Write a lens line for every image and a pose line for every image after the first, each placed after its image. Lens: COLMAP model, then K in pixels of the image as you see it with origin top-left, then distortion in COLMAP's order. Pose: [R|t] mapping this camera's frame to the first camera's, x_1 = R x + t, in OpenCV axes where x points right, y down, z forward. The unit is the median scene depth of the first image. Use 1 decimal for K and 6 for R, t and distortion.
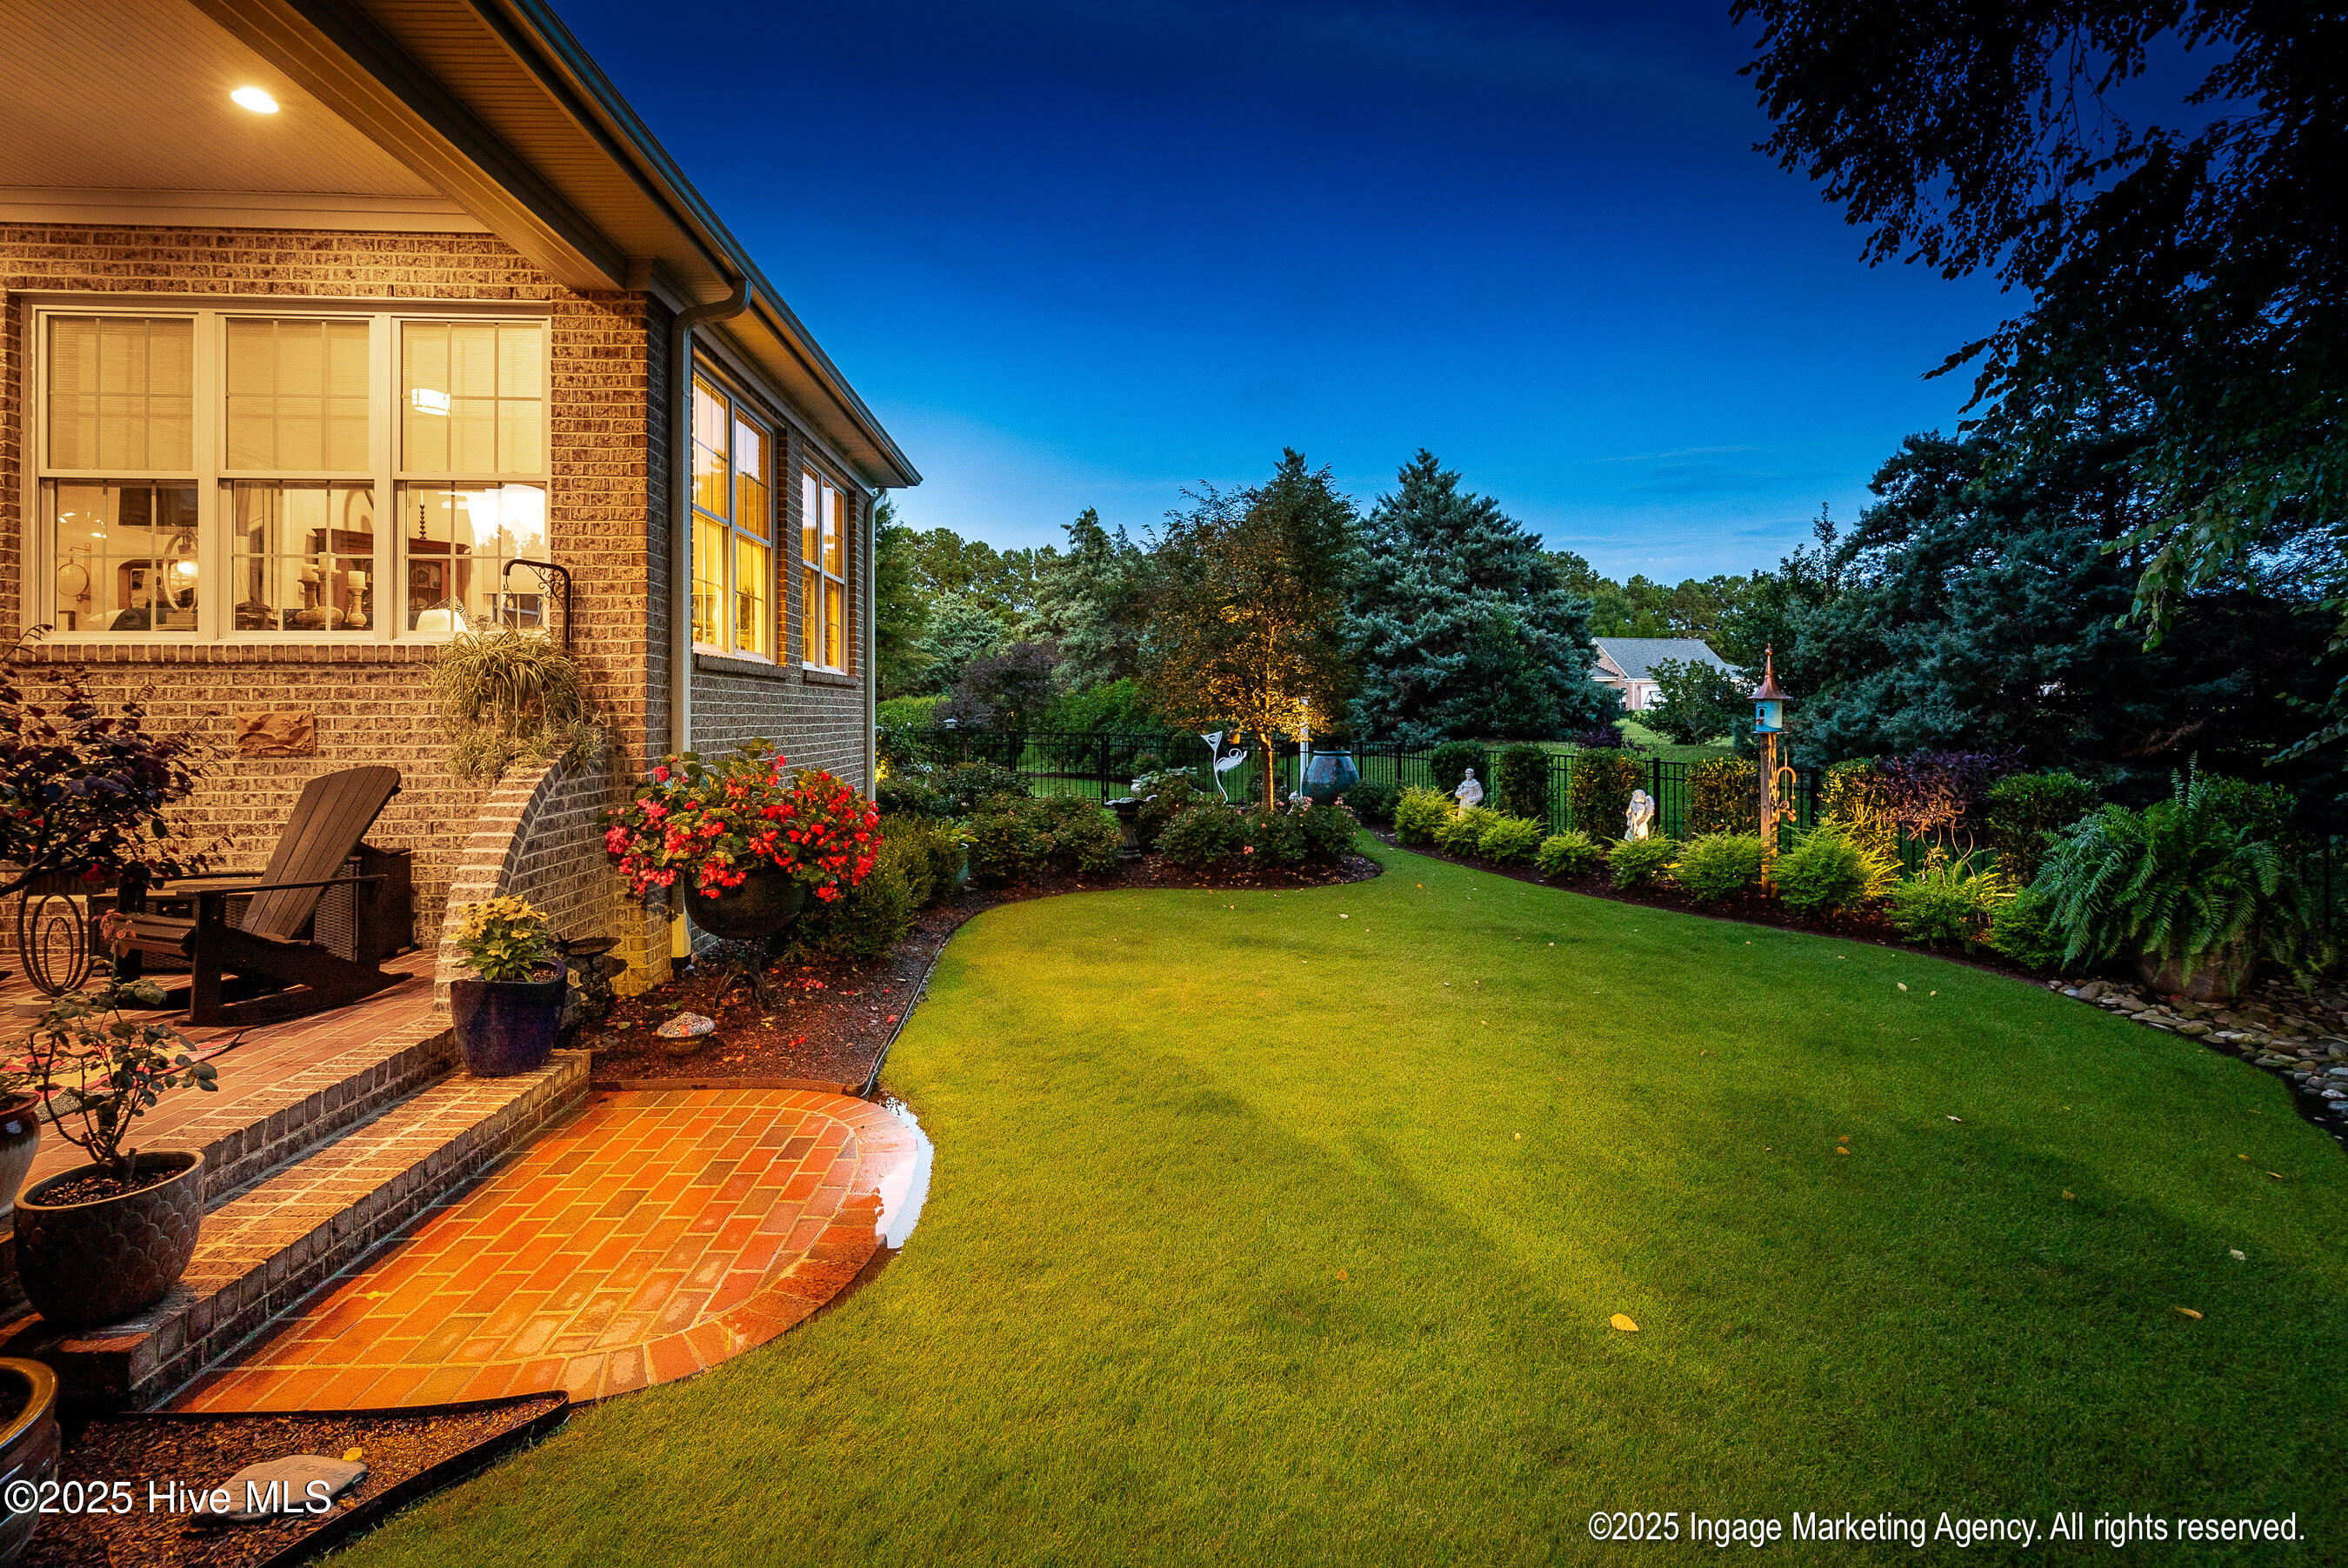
lens RADIAL K [[1043.9, 0, 1160.2], [0, 1043.9, 707.4], [0, 0, 1]] dist [0.003246, 0.000175]
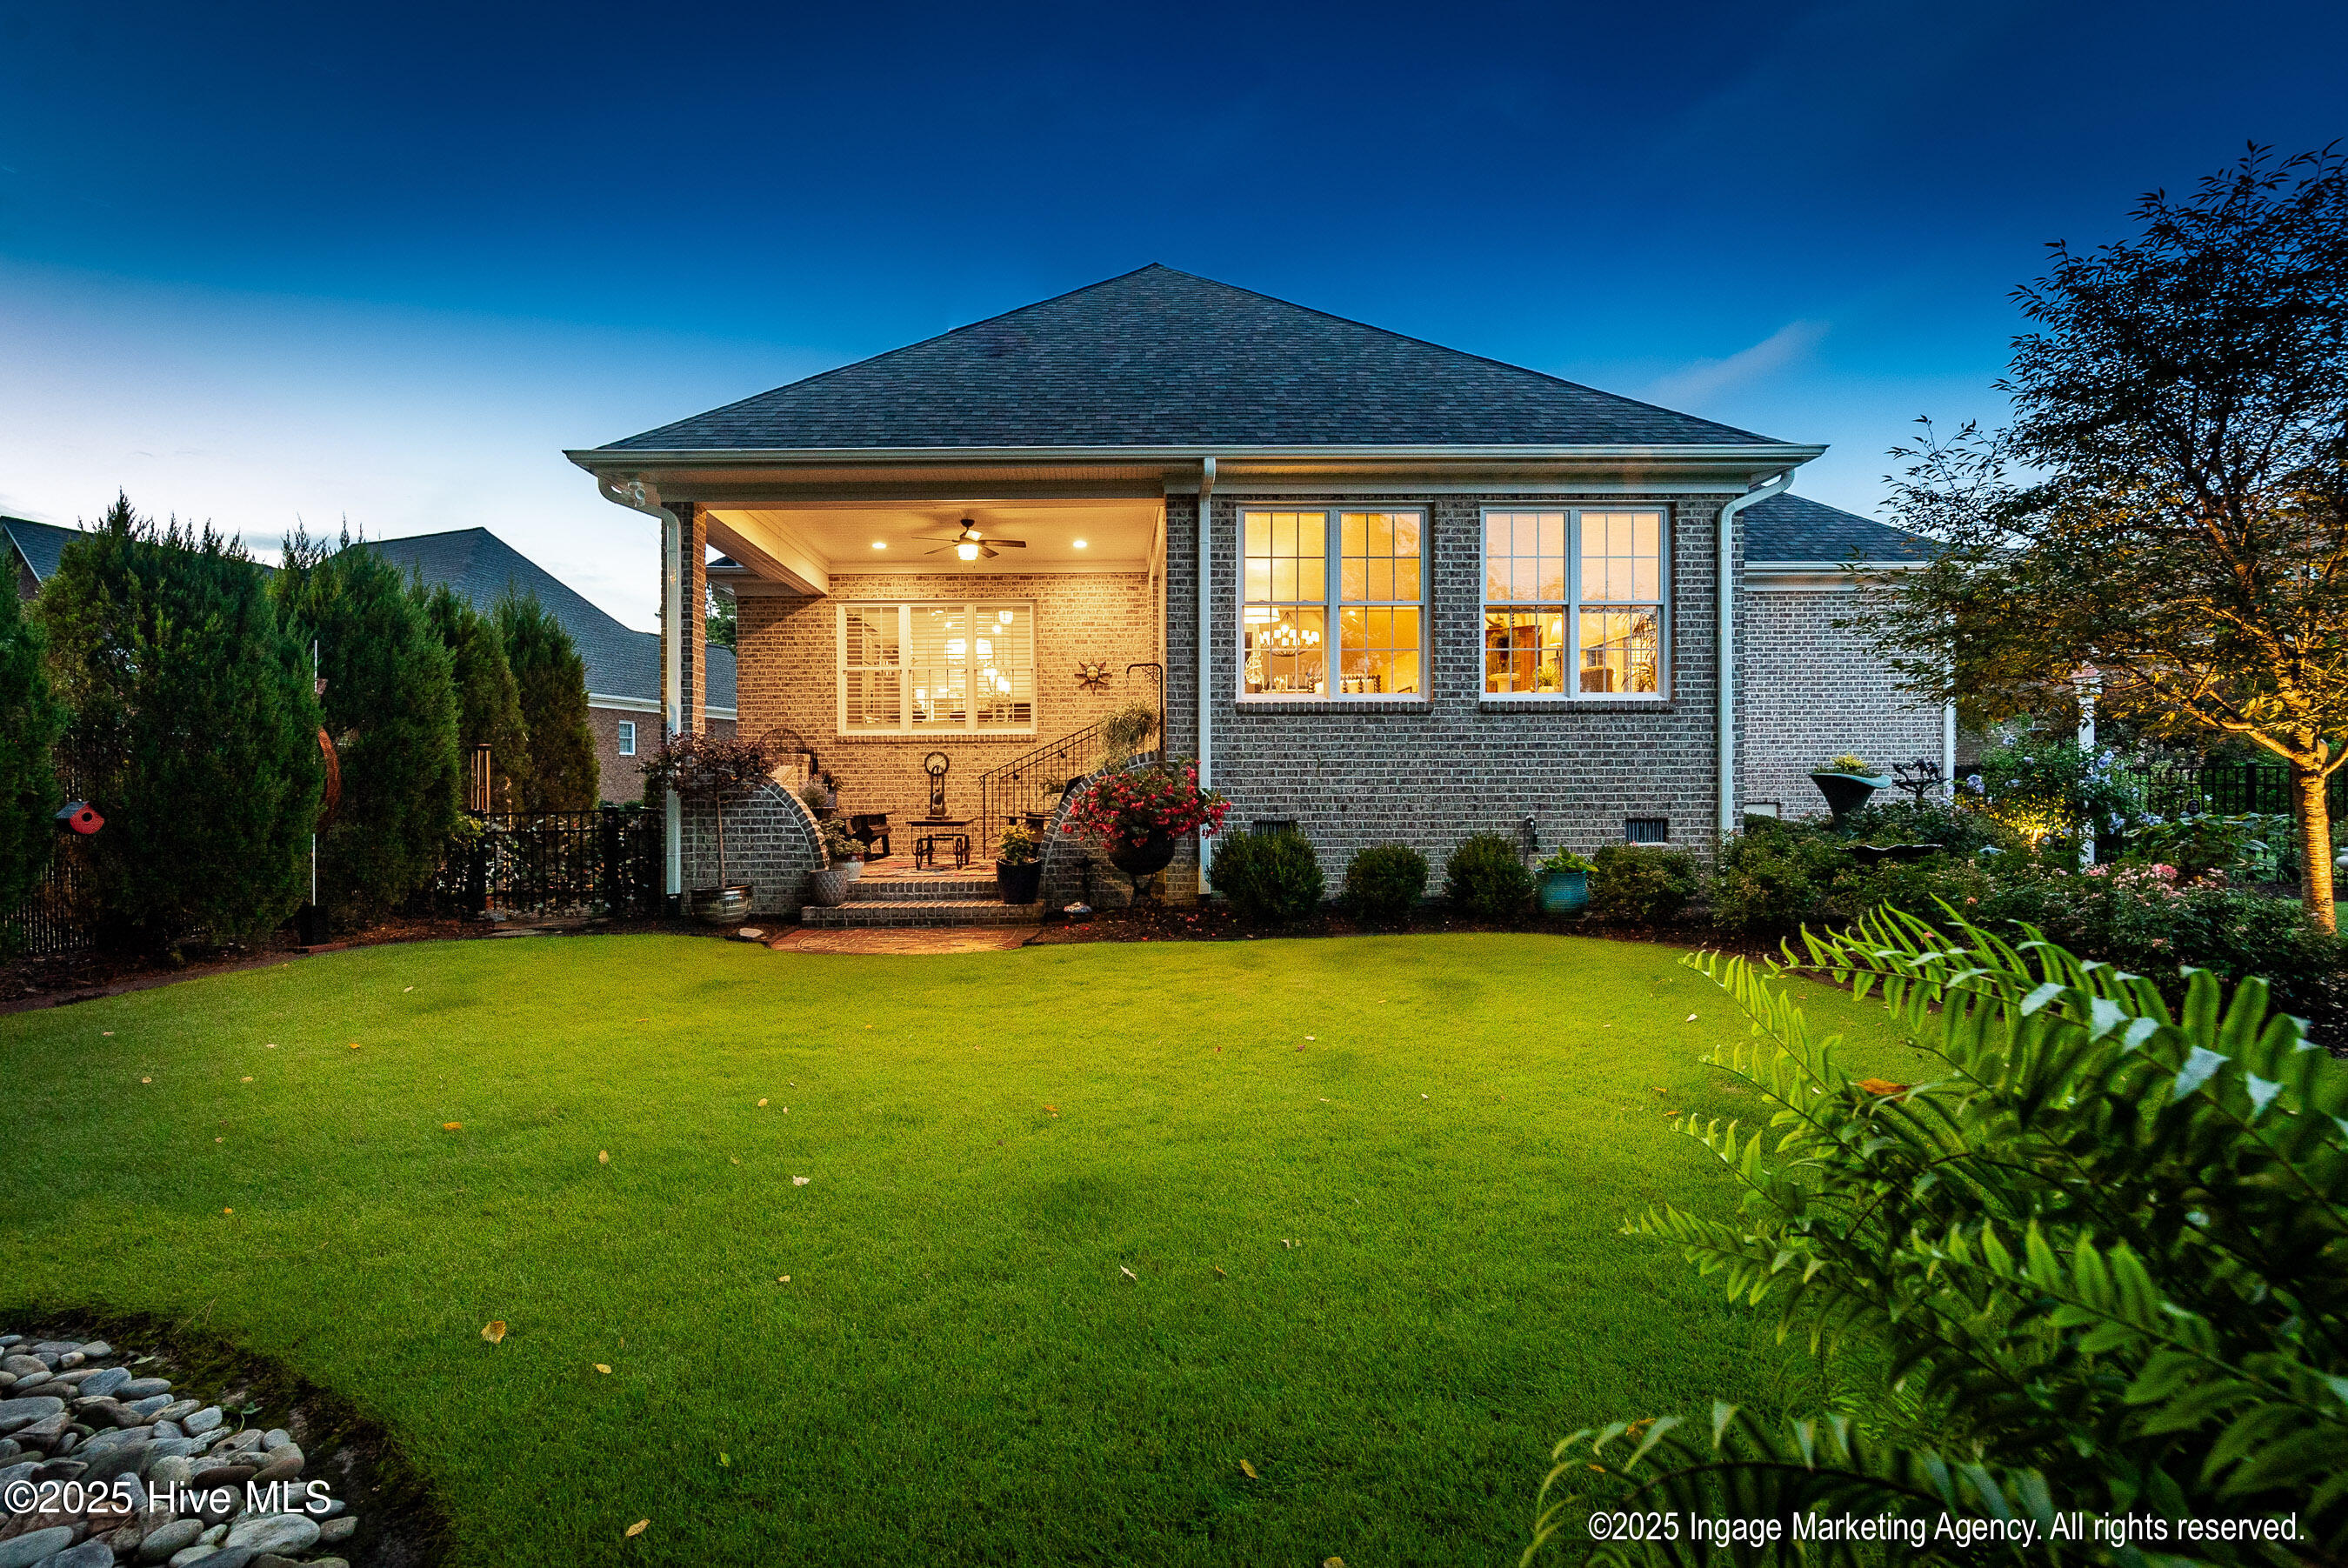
lens RADIAL K [[1043.9, 0, 1127.7], [0, 1043.9, 770.0], [0, 0, 1]] dist [0.003246, 0.000175]
pose [[-0.038615, -0.019615, -0.999062, 1.223805], [0.013361, 0.999708, -0.020144, 0.084354], [0.999165, -0.014127, -0.038341, 1.010769]]
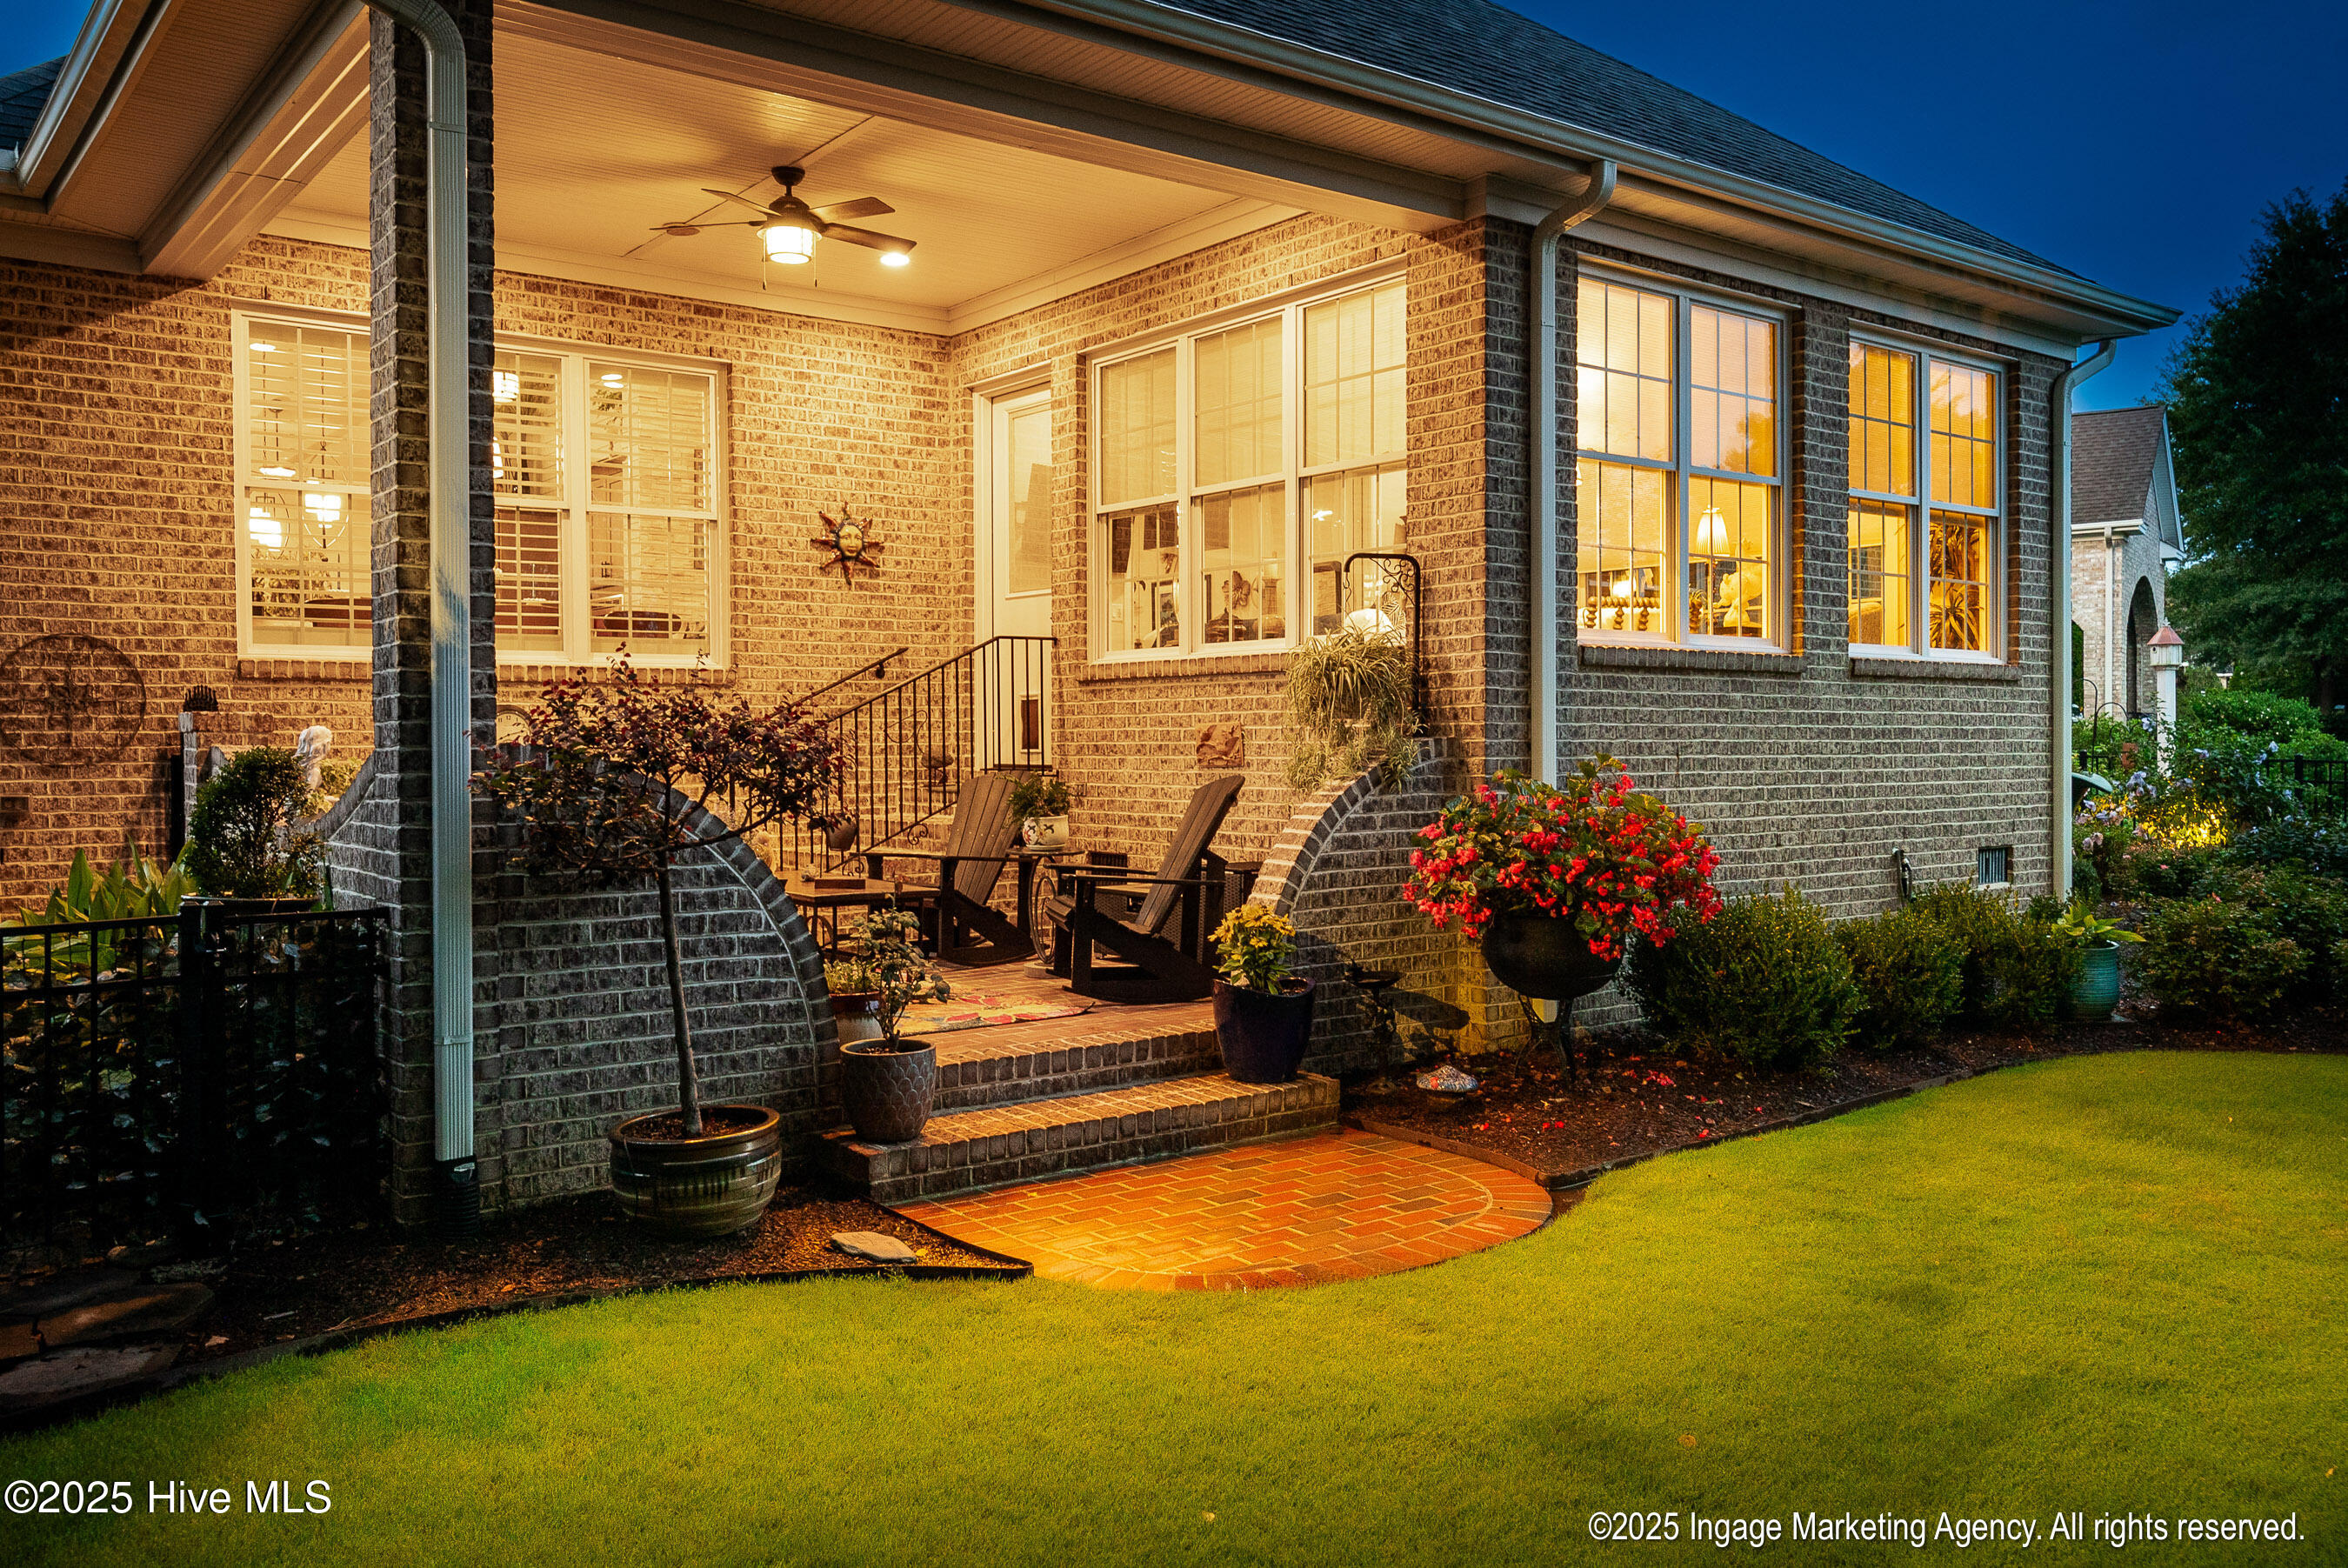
lens RADIAL K [[1840.6, 0, 1179.2], [0, 1840.6, 741.6], [0, 0, 1]] dist [-0.002397, 0.001749]
pose [[0.564338, 0.000699, -0.825544, 0.598108], [0.006587, 0.999964, 0.005350, 0.012565], [0.825518, -0.008457, 0.564313, -0.034787]]
